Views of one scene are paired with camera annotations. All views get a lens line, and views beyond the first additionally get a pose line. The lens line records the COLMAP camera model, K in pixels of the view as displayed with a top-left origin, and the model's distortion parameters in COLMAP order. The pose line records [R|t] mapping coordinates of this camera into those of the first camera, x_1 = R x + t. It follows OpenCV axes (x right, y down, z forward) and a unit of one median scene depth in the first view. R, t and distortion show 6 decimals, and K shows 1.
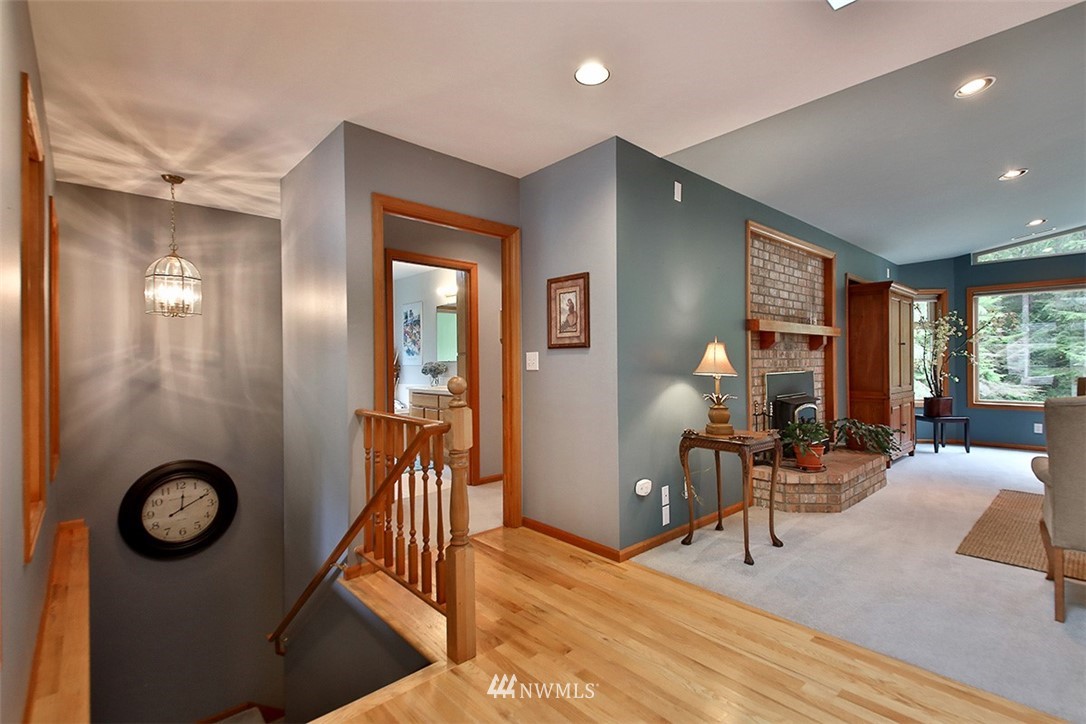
lens RADIAL K [[484.2, 0, 540.4], [0, 484.2, 367.0], [0, 0, 1]] dist [0.001461, -0.000057]
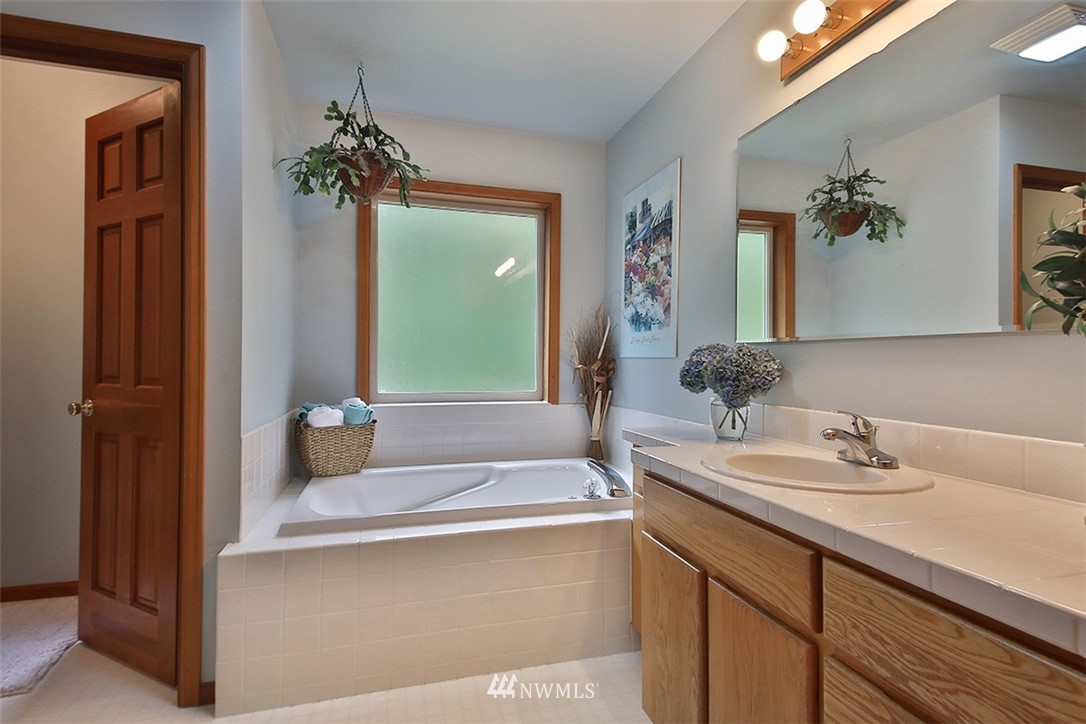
lens RADIAL K [[543.2, 0, 544.8], [0, 543.2, 362.2], [0, 0, 1]] dist [0.020696, -0.001309]
pose [[0.903987, 0.013486, -0.427347, -0.164356], [-0.014121, 0.999899, 0.001682, 0.000597], [0.427326, 0.004514, 0.904086, 0.618882]]
